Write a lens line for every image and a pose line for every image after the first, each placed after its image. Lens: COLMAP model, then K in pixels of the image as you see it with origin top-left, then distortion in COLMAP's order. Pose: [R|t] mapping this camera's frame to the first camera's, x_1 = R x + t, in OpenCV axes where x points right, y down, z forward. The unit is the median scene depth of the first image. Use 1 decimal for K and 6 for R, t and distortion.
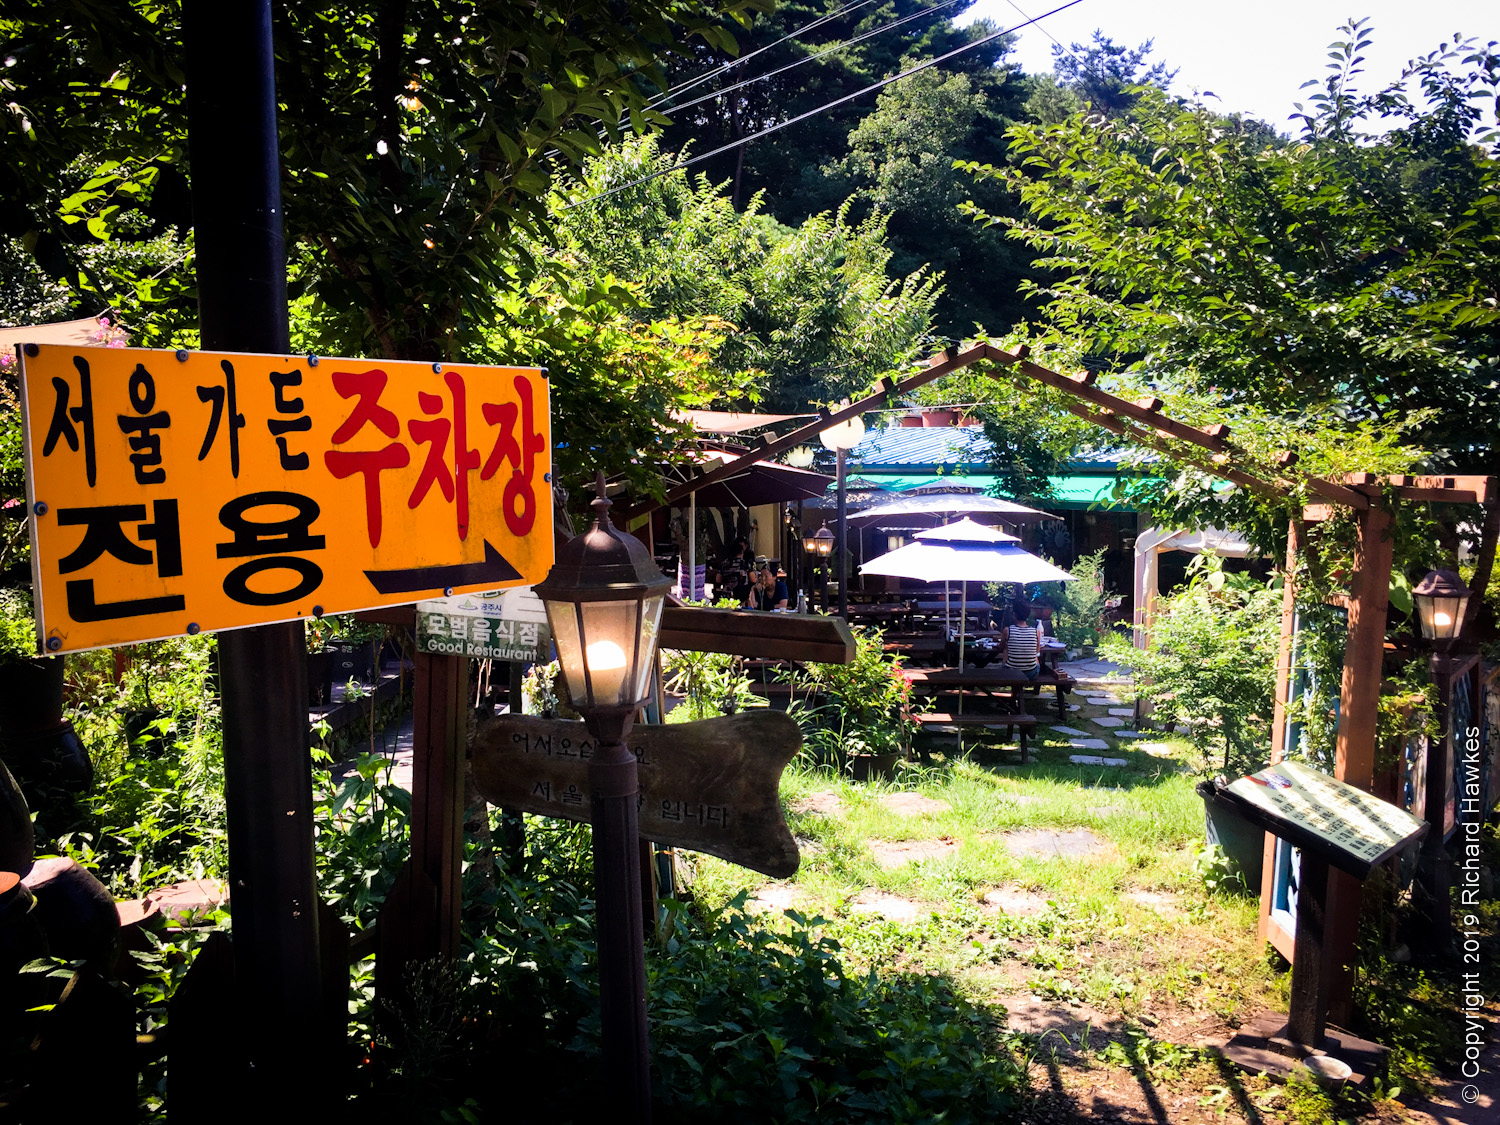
lens RADIAL K [[1262.3, 0, 750.0], [0, 1262.3, 562.5], [0, 0, 1]] dist [0.004131, 0.000762]
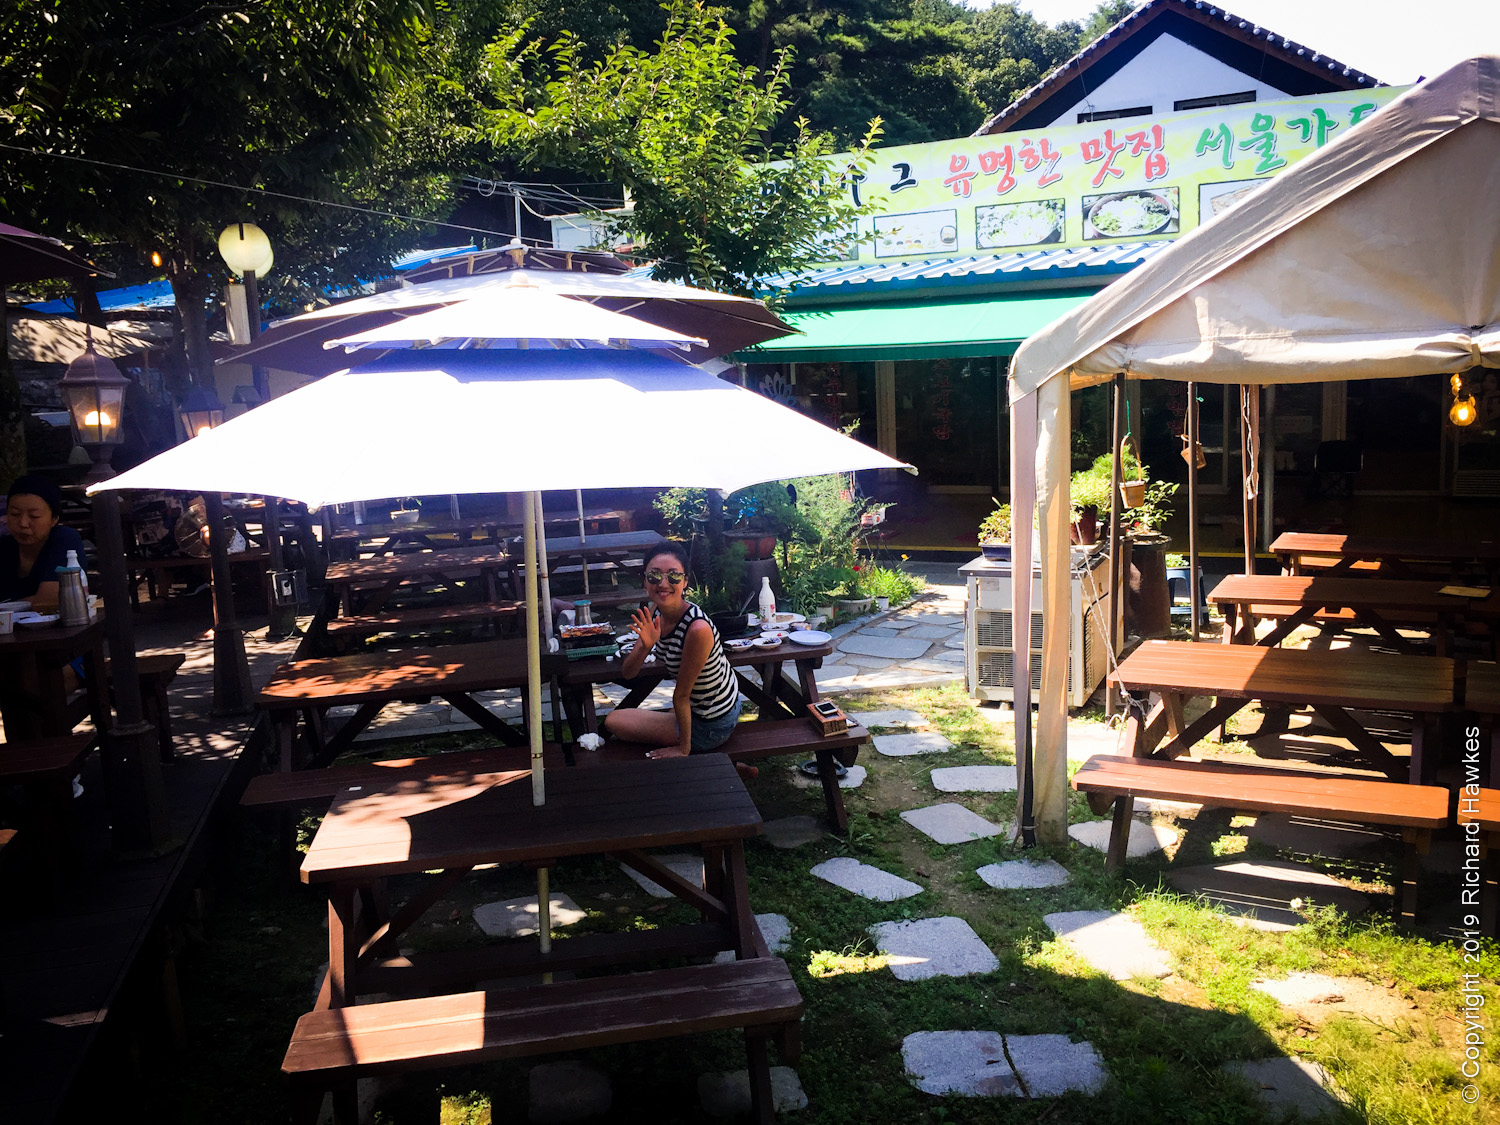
lens RADIAL K [[1262.3, 0, 750.0], [0, 1262.3, 562.5], [0, 0, 1]] dist [0.004131, 0.000762]
pose [[0.970312, -0.072041, 0.230877, 0.126033], [0.056668, 0.995754, 0.072547, 0.009579], [-0.235123, -0.057310, 0.970274, 0.585153]]
